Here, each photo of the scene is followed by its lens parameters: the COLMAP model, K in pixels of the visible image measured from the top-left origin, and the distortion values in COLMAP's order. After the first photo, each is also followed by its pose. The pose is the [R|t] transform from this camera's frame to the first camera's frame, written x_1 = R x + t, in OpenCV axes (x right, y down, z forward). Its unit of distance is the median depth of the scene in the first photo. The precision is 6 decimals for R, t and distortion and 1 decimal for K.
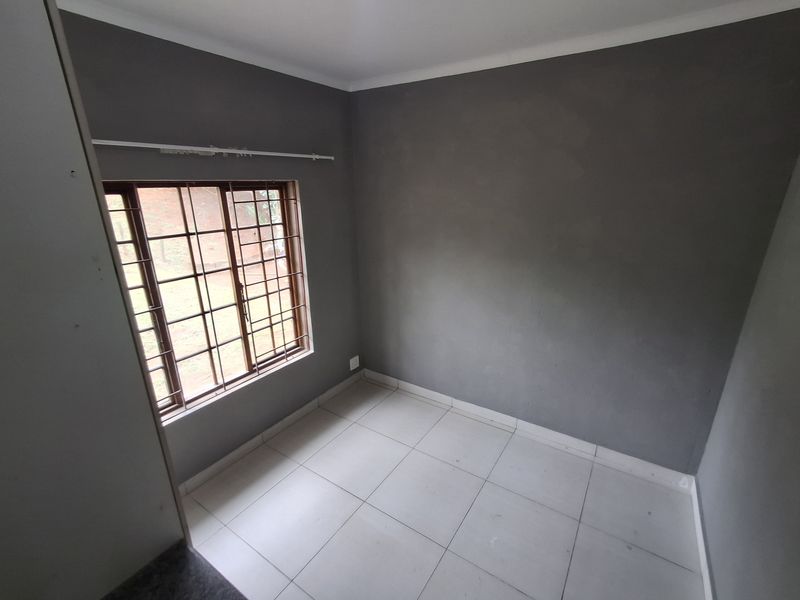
lens RADIAL K [[348.2, 0, 449.3], [0, 348.2, 303.1], [0, 0, 1]] dist [0.001641, 0.000157]
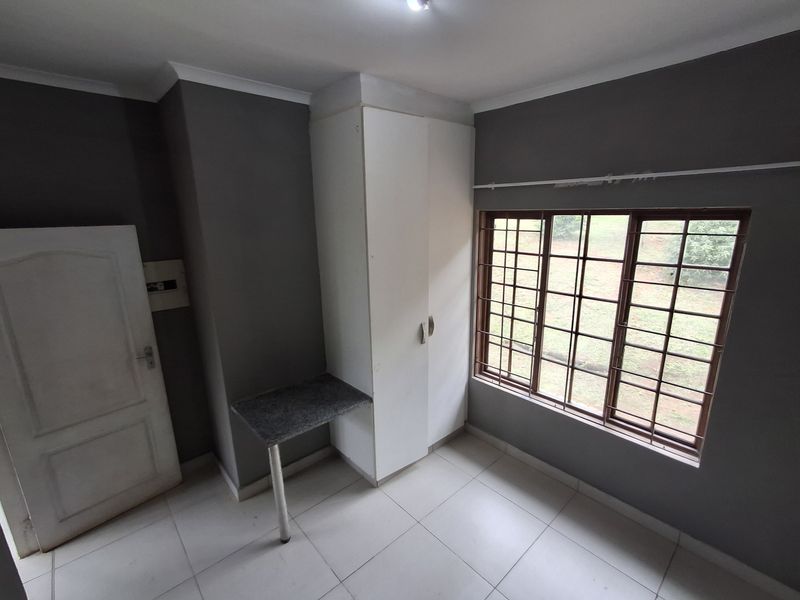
lens RADIAL K [[364.7, 0, 400.0], [0, 364.7, 300.0], [0, 0, 1]] dist [-0.000897, 0.000181]
pose [[-0.308983, 0.229638, -0.922928, 0.428239], [-0.302755, 0.896182, 0.324341, -0.245313], [0.901592, 0.379637, -0.207381, 0.691759]]
